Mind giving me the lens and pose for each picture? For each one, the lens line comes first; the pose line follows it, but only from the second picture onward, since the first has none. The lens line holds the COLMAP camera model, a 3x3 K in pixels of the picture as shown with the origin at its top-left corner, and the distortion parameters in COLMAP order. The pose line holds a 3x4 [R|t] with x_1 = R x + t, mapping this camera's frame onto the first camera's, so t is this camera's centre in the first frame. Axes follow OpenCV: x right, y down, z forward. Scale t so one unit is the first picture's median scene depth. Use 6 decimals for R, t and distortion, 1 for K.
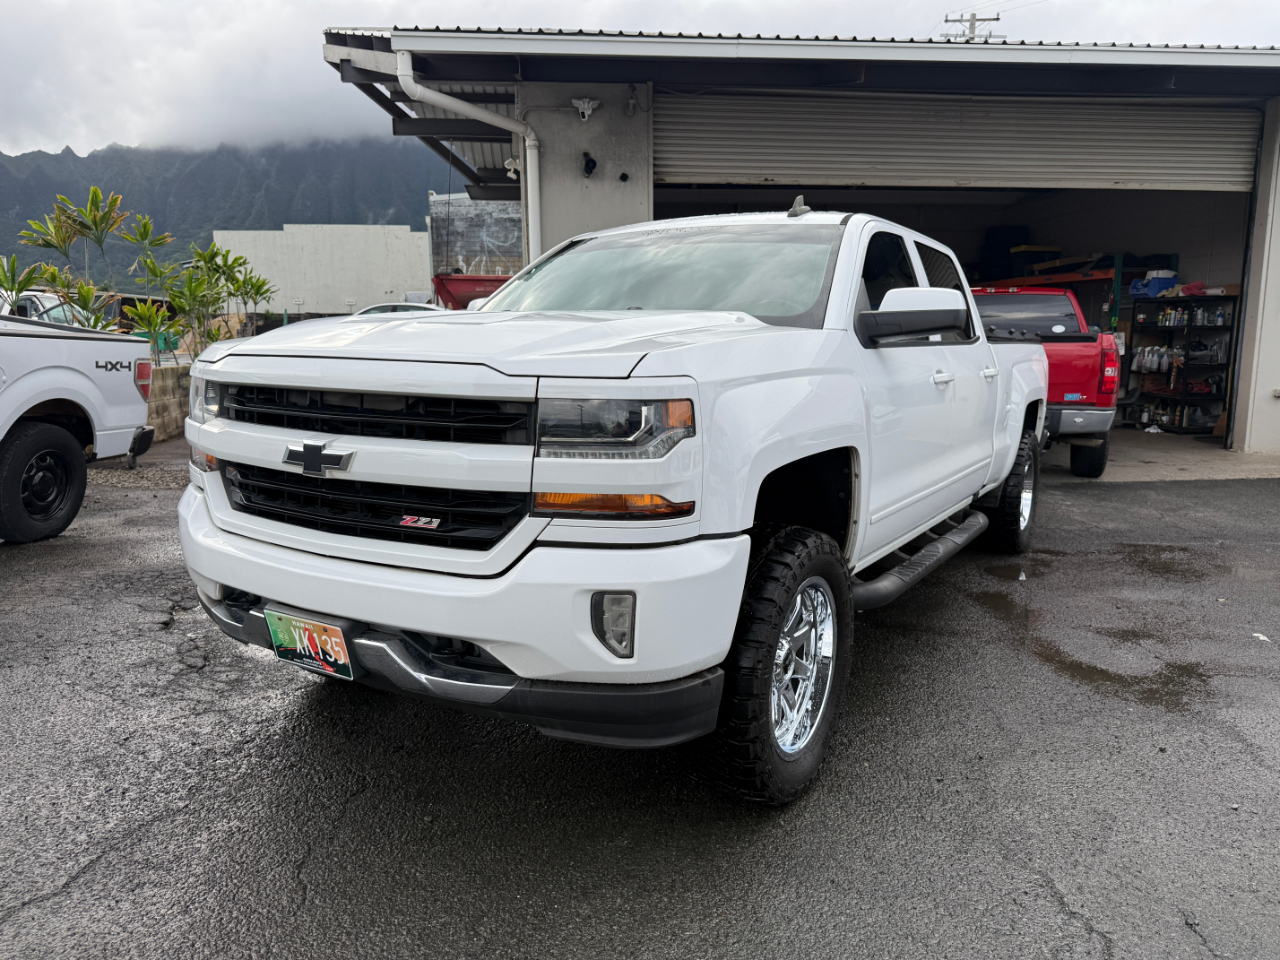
lens RADIAL K [[918.0, 0, 638.0], [0, 918.0, 493.0], [0, 0, 1]] dist [0.023817, -0.030476]
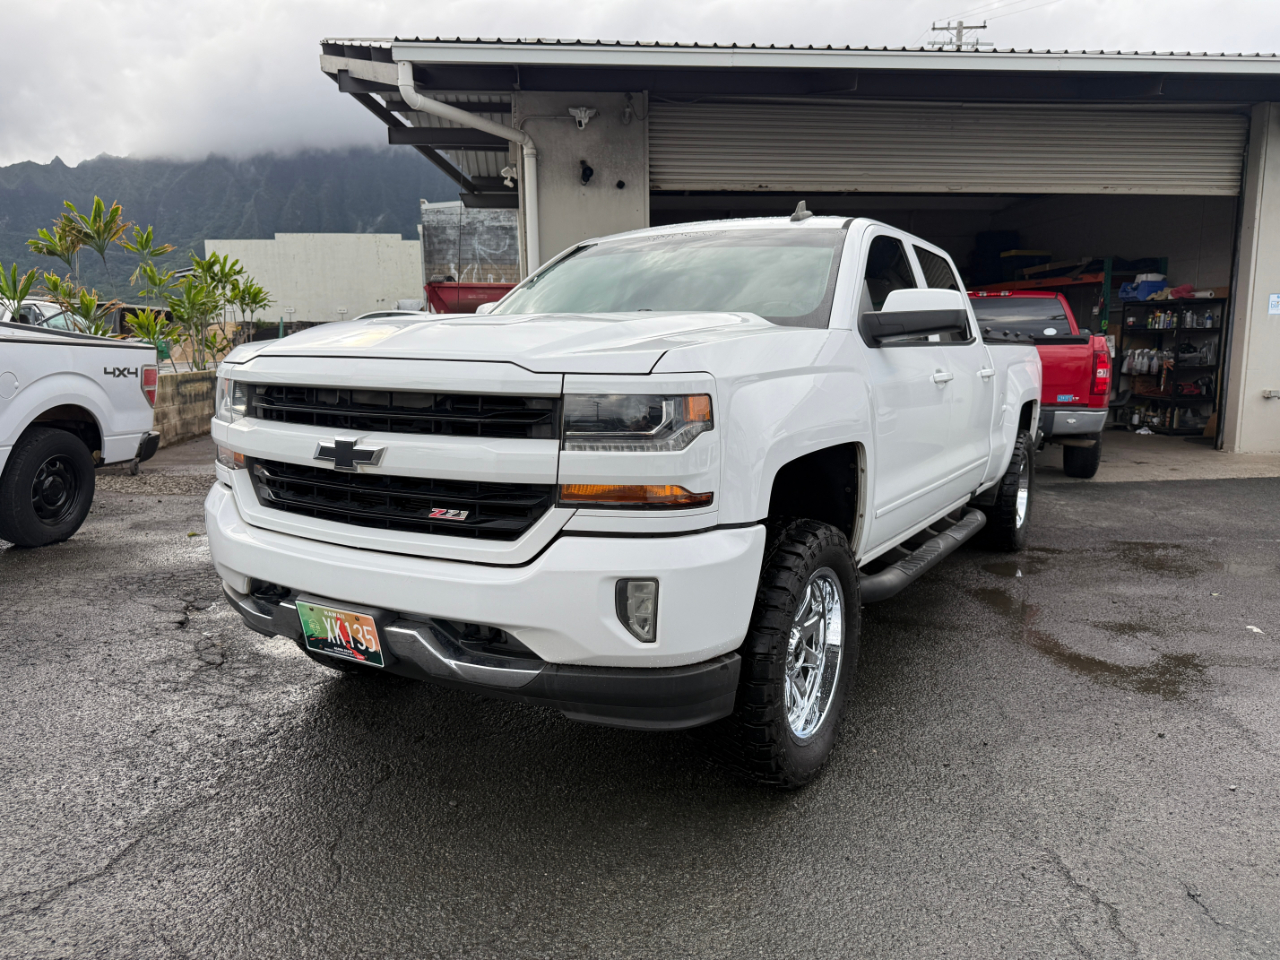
lens RADIAL K [[918.0, 0, 632.8], [0, 918.0, 490.3], [0, 0, 1]] dist [0.023817, -0.030476]
pose [[0.999975, -0.005915, 0.003895, -0.022376], [0.005954, 0.999932, -0.010068, 0.011229], [-0.003835, 0.010091, 0.999942, -0.028201]]
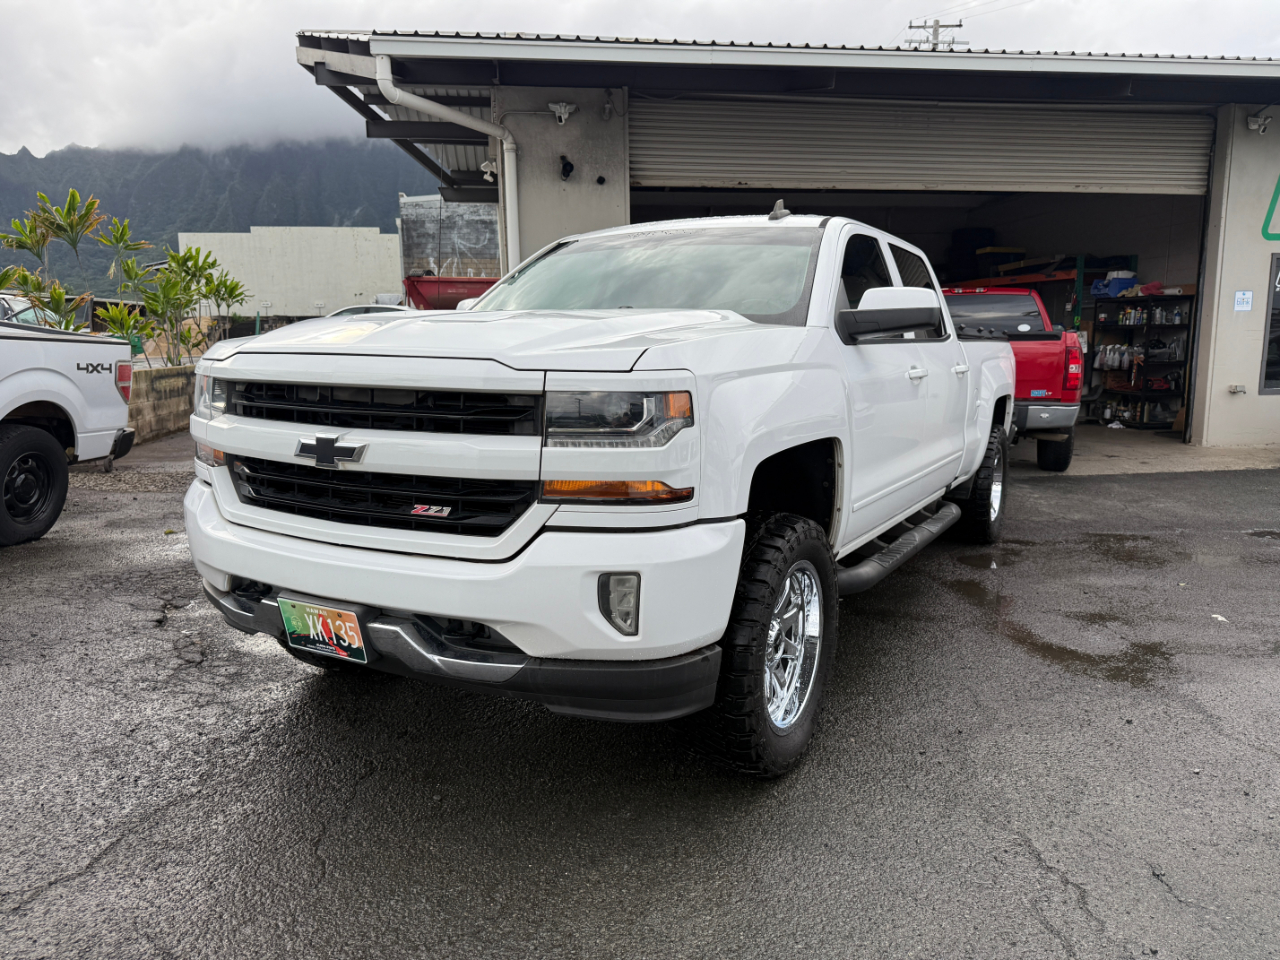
lens RADIAL K [[918.0, 0, 644.9], [0, 918.0, 487.3], [0, 0, 1]] dist [0.023817, -0.030476]
pose [[0.999264, -0.010527, 0.036875, -0.022152], [0.010815, 0.999913, -0.007607, 0.010935], [-0.036792, 0.008000, 0.999291, -0.038337]]
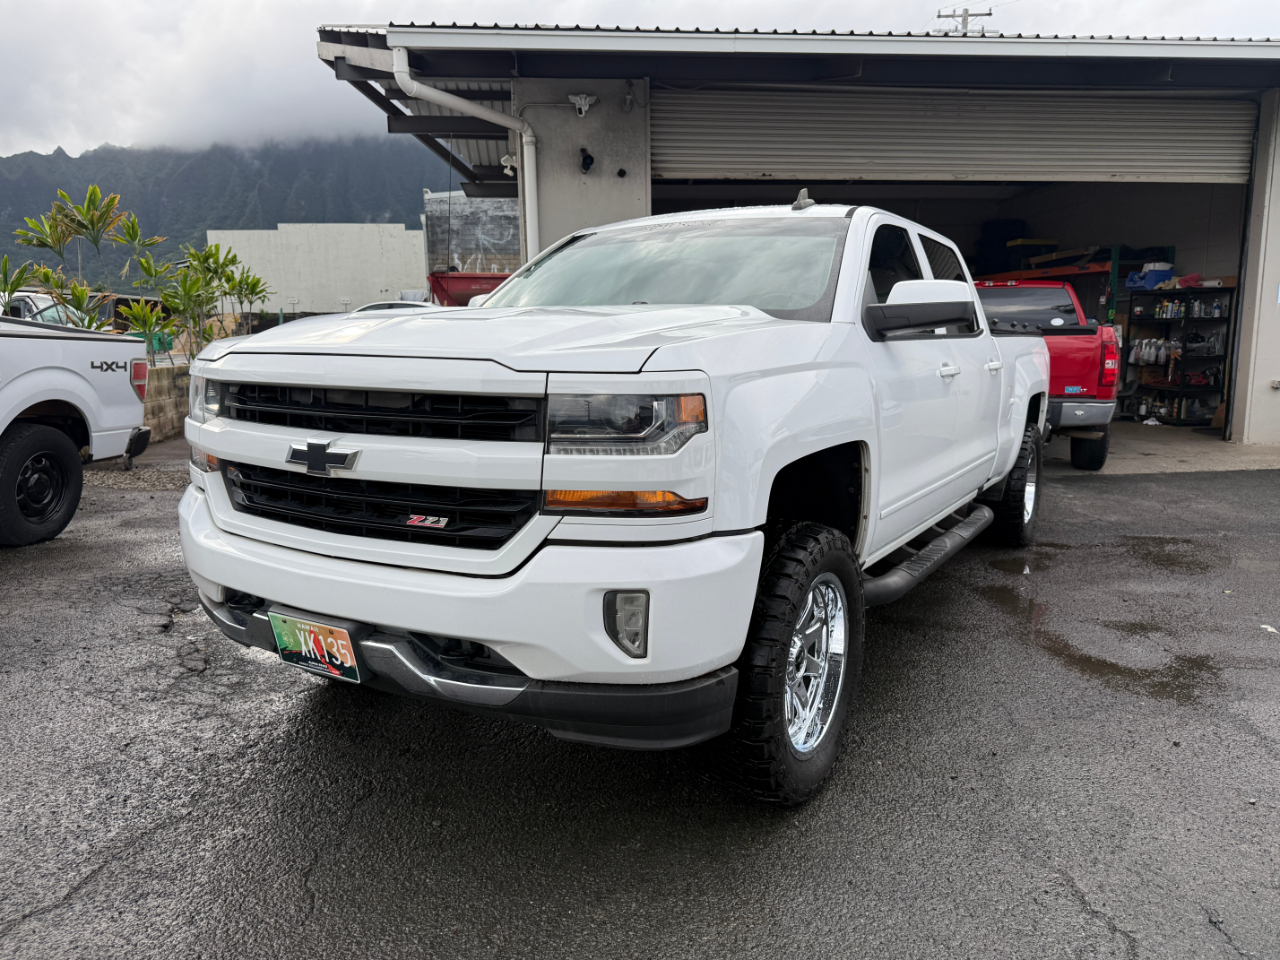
lens RADIAL K [[918.0, 0, 642.4], [0, 918.0, 487.3], [0, 0, 1]] dist [0.023817, -0.030476]
pose [[0.999929, -0.009001, 0.007752, -0.010261], [0.009022, 0.999956, -0.002570, -0.000047], [-0.007728, 0.002640, 0.999967, 0.011833]]
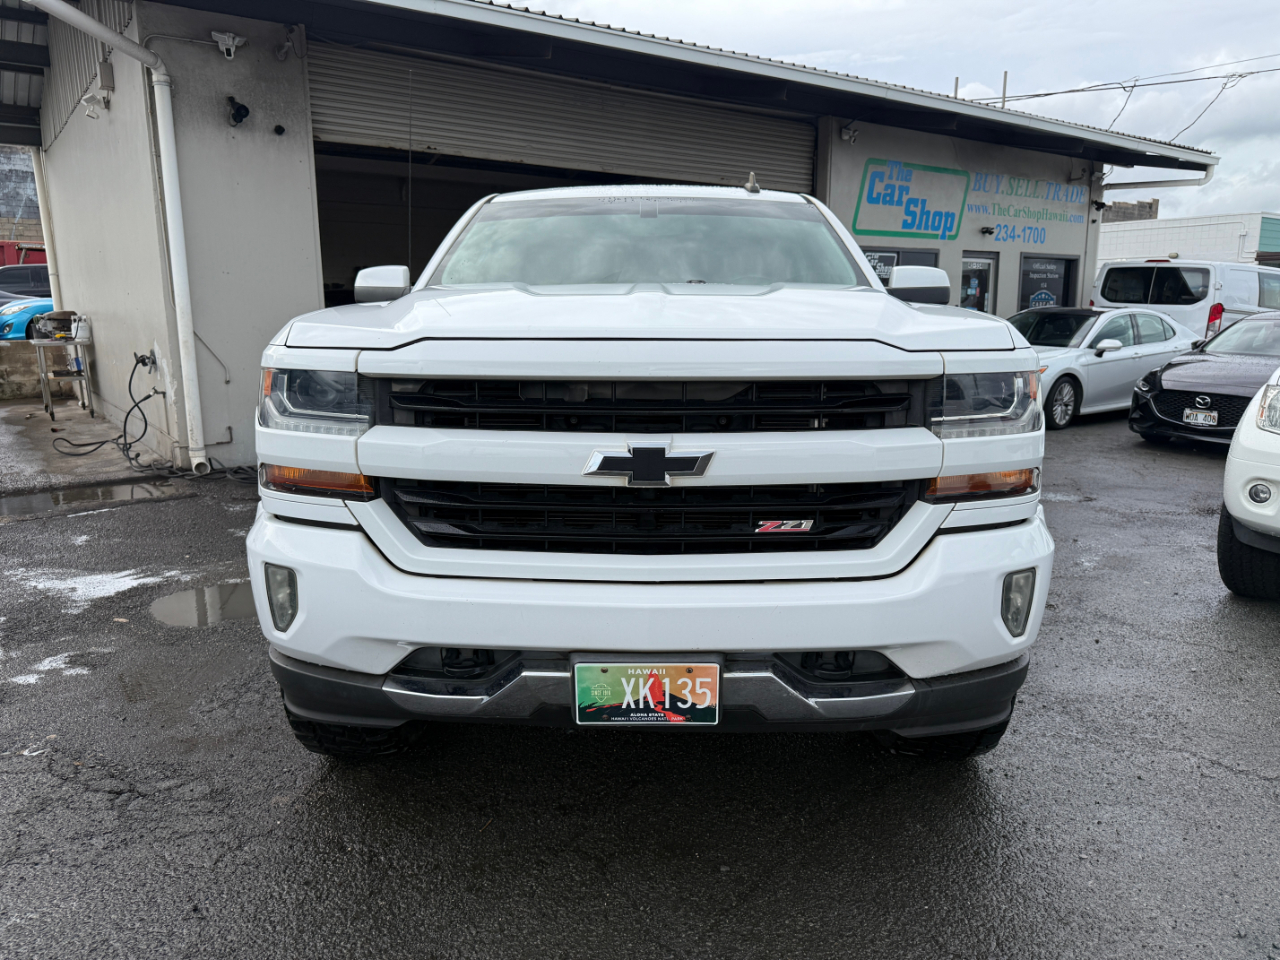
lens RADIAL K [[918.0, 0, 640.7], [0, 918.0, 483.0], [0, 0, 1]] dist [0.023817, -0.030476]
pose [[0.861707, -0.094270, 0.498572, -0.540591], [0.087623, 0.995474, 0.036781, -0.036332], [-0.499783, 0.011992, 0.866068, 0.219073]]
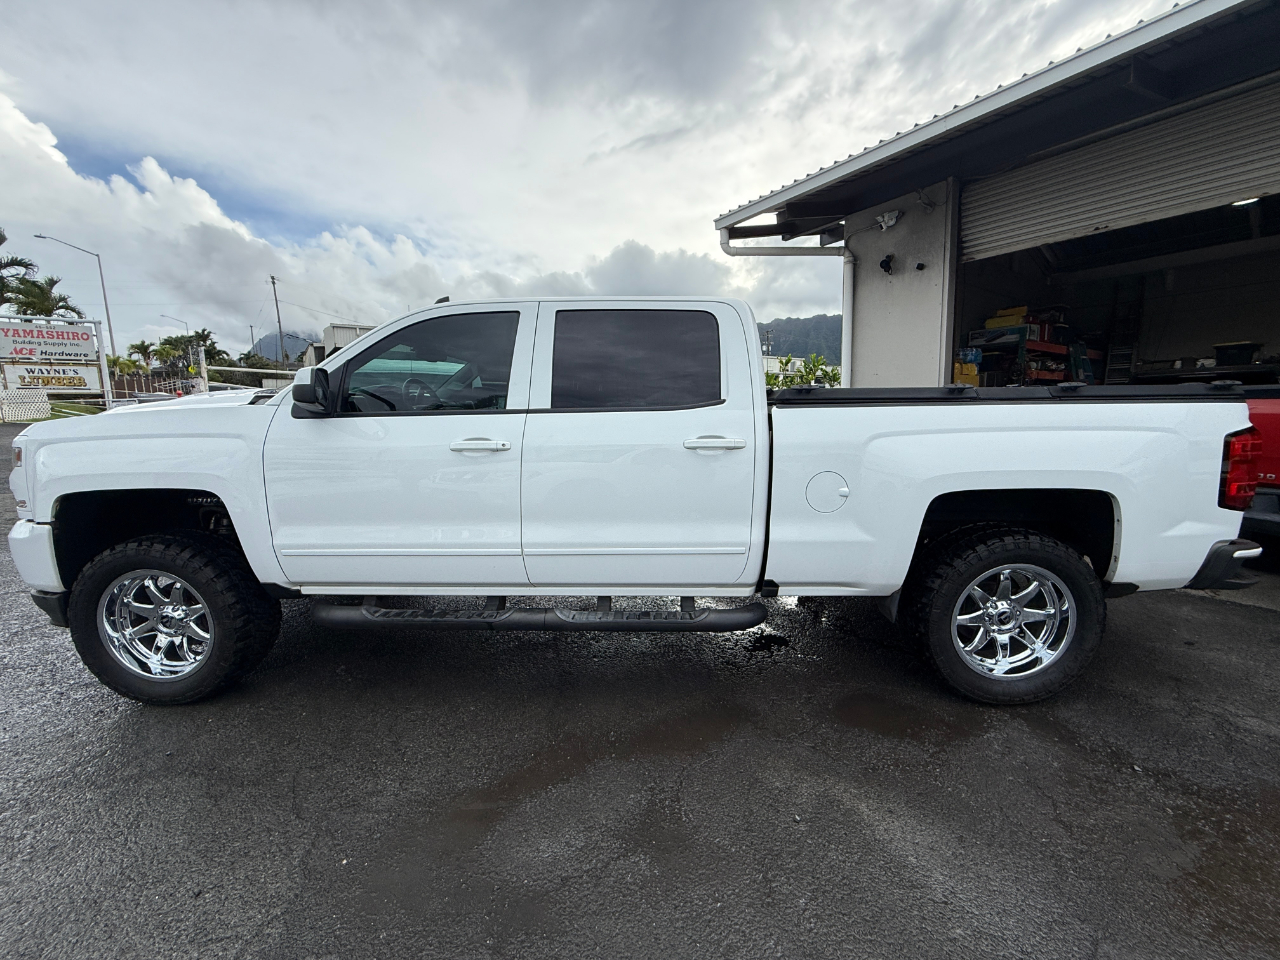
lens RADIAL K [[510.1, 0, 637.0], [0, 510.1, 477.0], [0, 0, 1]] dist [0.010097, -0.000112]
pose [[0.509054, 0.101546, -0.854724, 1.130602], [-0.122586, 0.991447, 0.044780, -0.169333], [0.851961, 0.081981, 0.517148, 1.062109]]
